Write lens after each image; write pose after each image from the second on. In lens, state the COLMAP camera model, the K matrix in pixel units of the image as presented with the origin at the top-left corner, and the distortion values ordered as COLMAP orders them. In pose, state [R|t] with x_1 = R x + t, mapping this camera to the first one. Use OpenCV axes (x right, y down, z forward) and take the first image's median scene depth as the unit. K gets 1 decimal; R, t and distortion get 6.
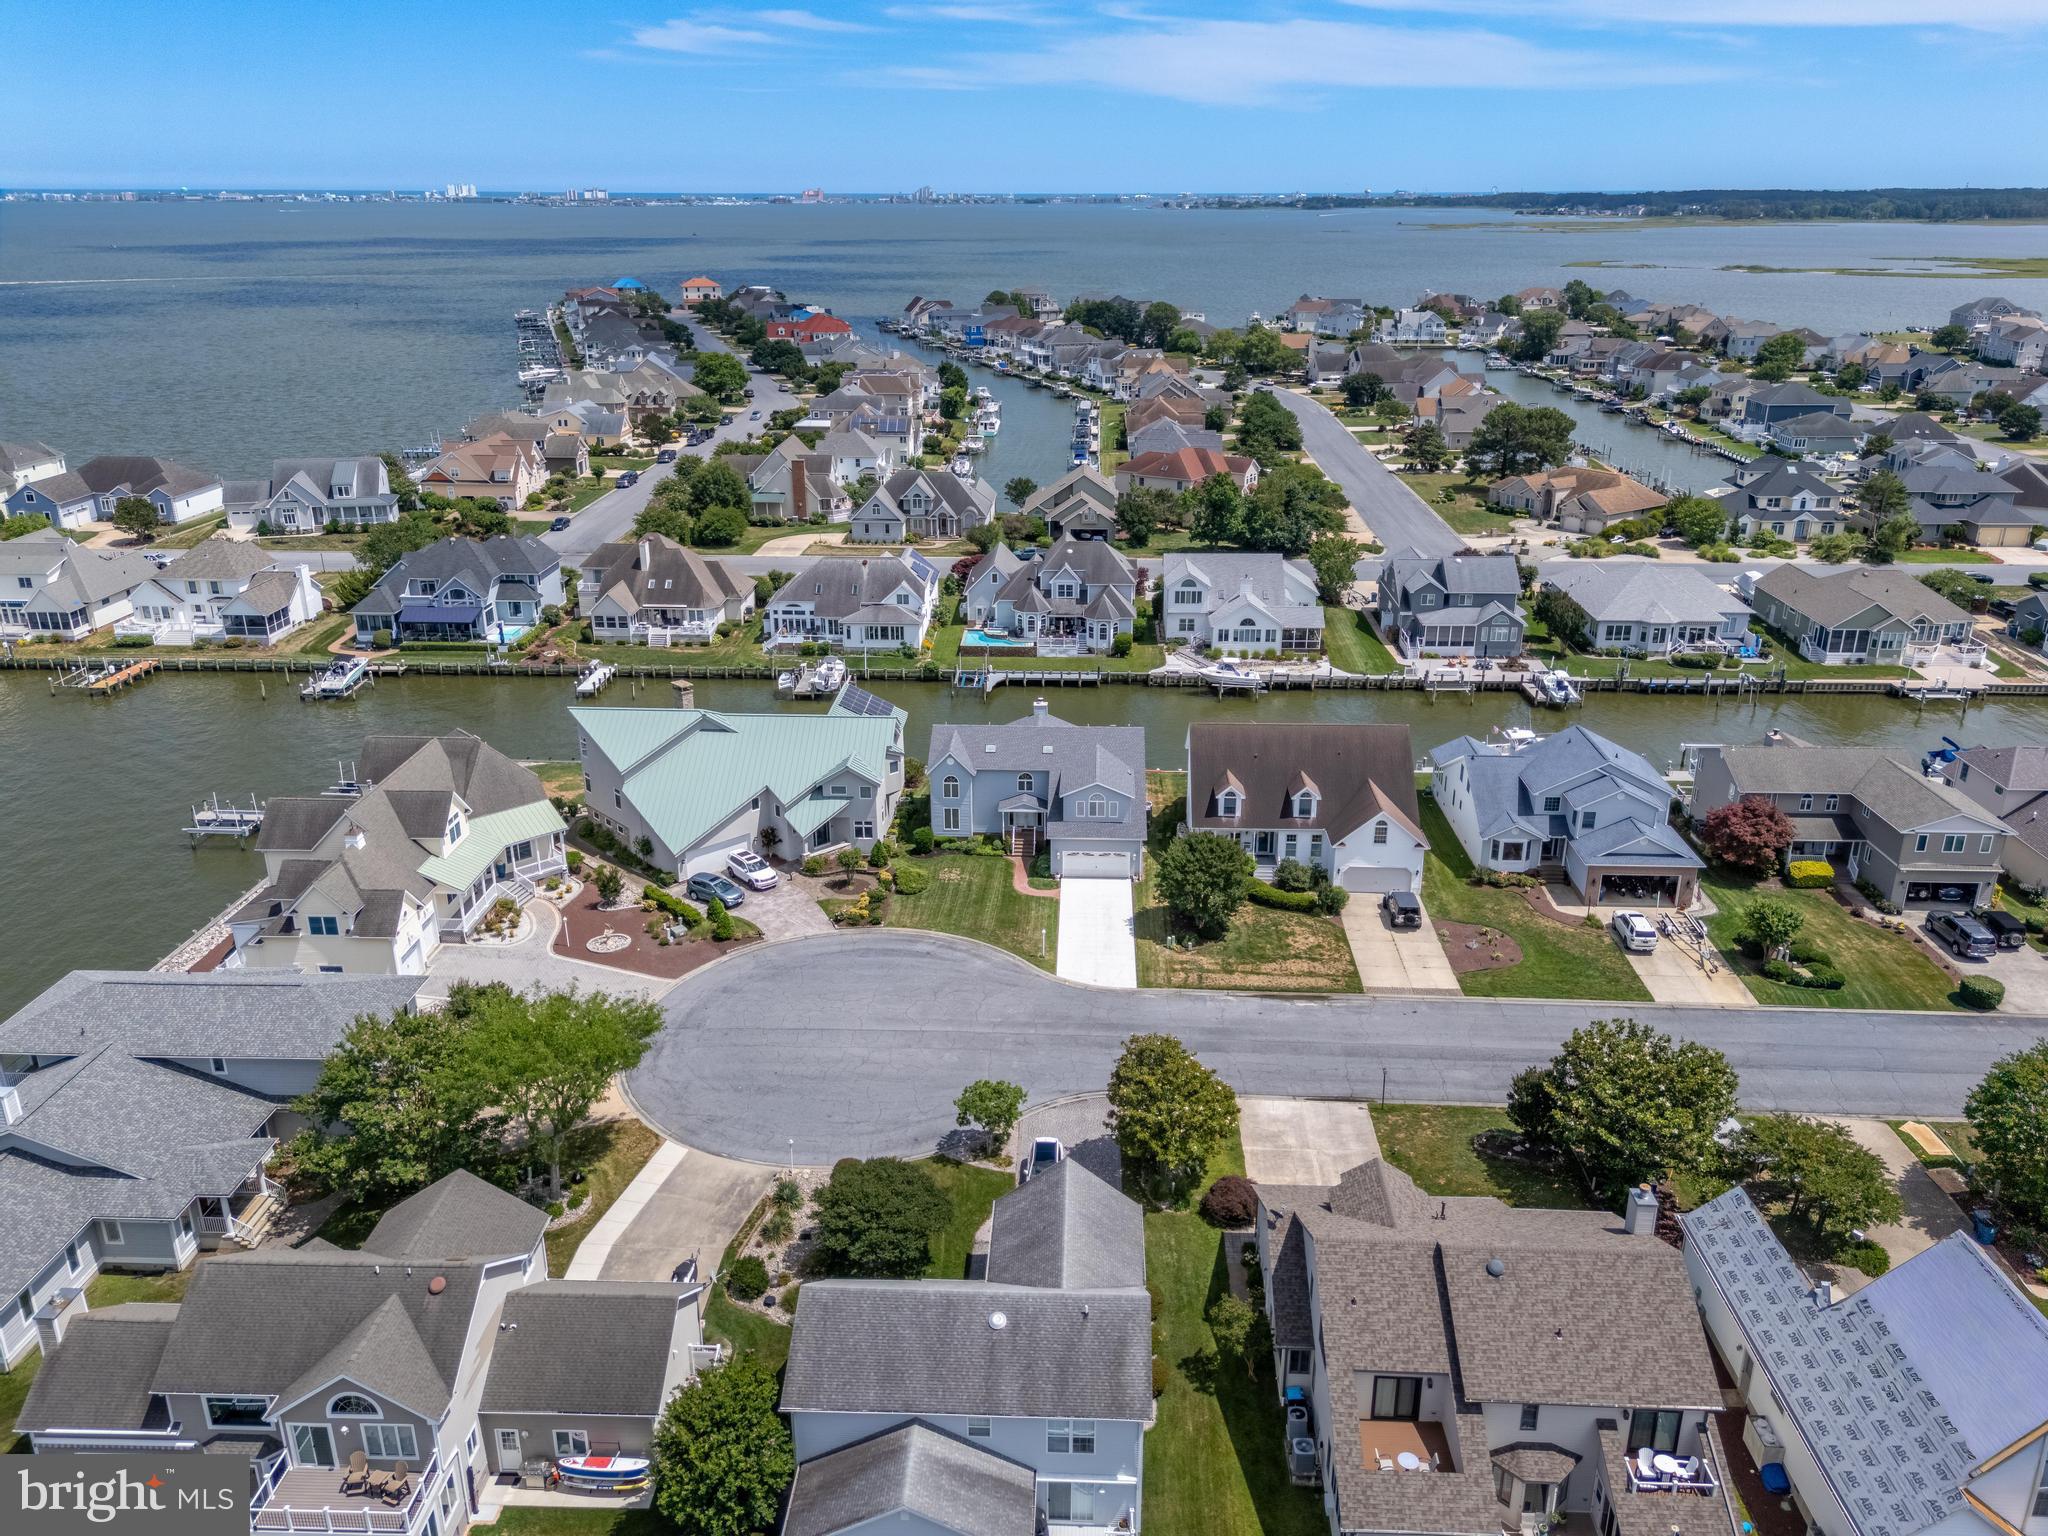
lens RADIAL K [[1492.3, 0, 1029.8], [0, 1492.3, 796.8], [0, 0, 1]] dist [0.070075, -0.063273]
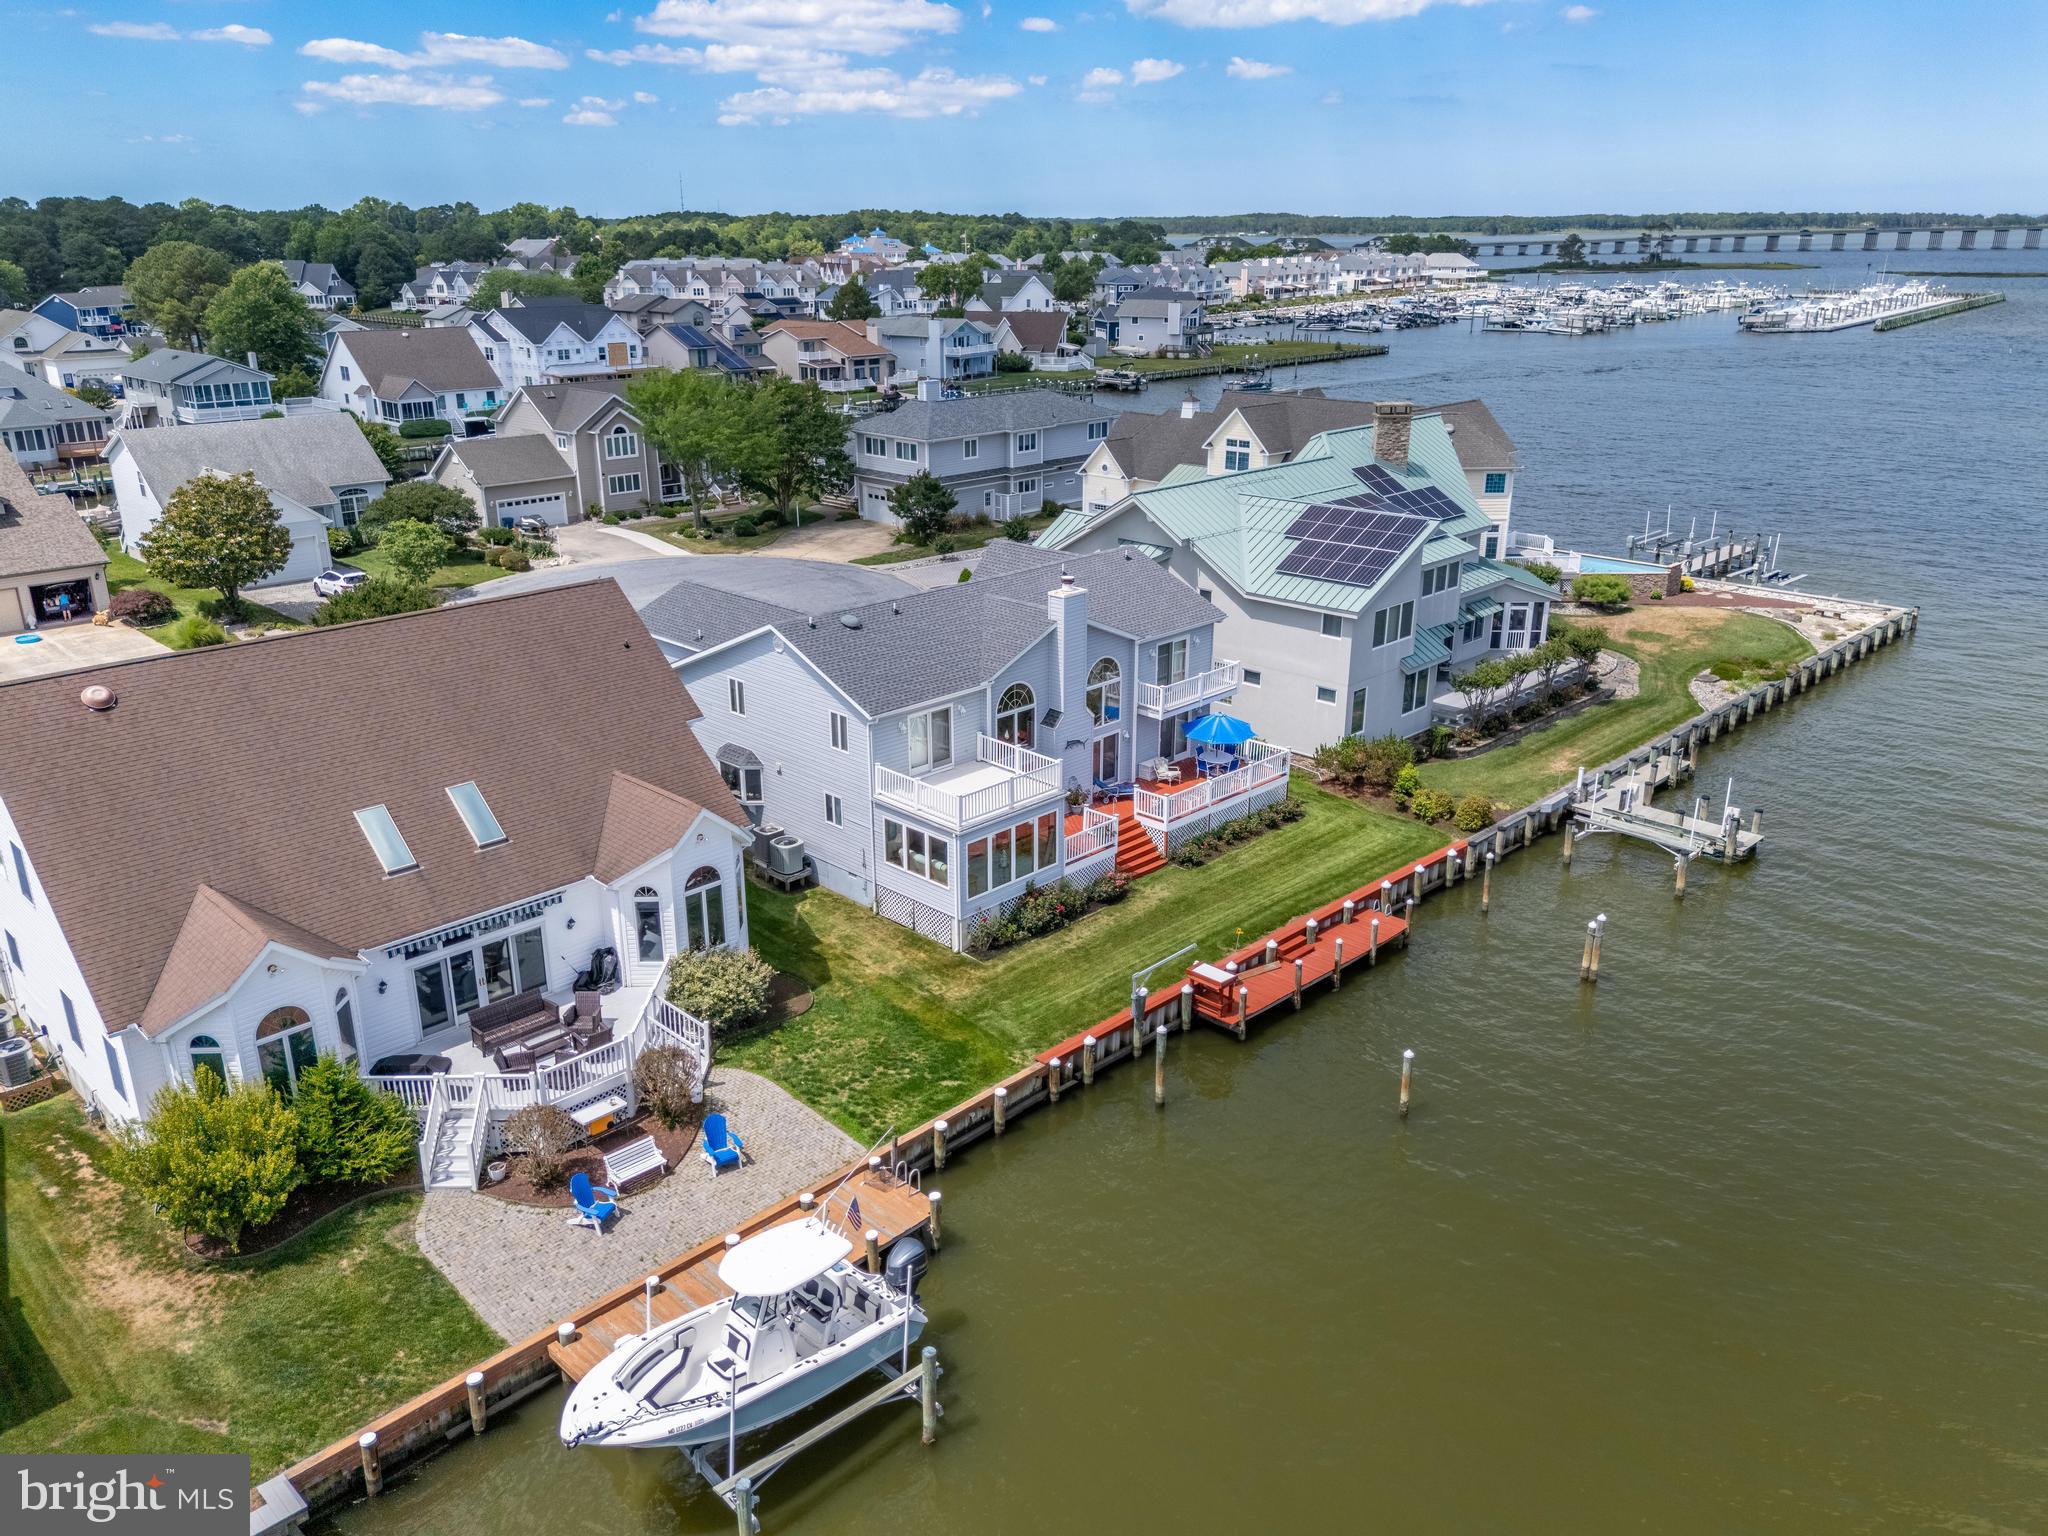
lens RADIAL K [[1492.3, 0, 1011.0], [0, 1492.3, 803.9], [0, 0, 1]] dist [0.070075, -0.063273]
pose [[-0.671984, 0.269920, -0.689624, 0.229136], [-0.267876, 0.779564, 0.566147, -0.178599], [0.690420, 0.565176, -0.451549, 0.913712]]
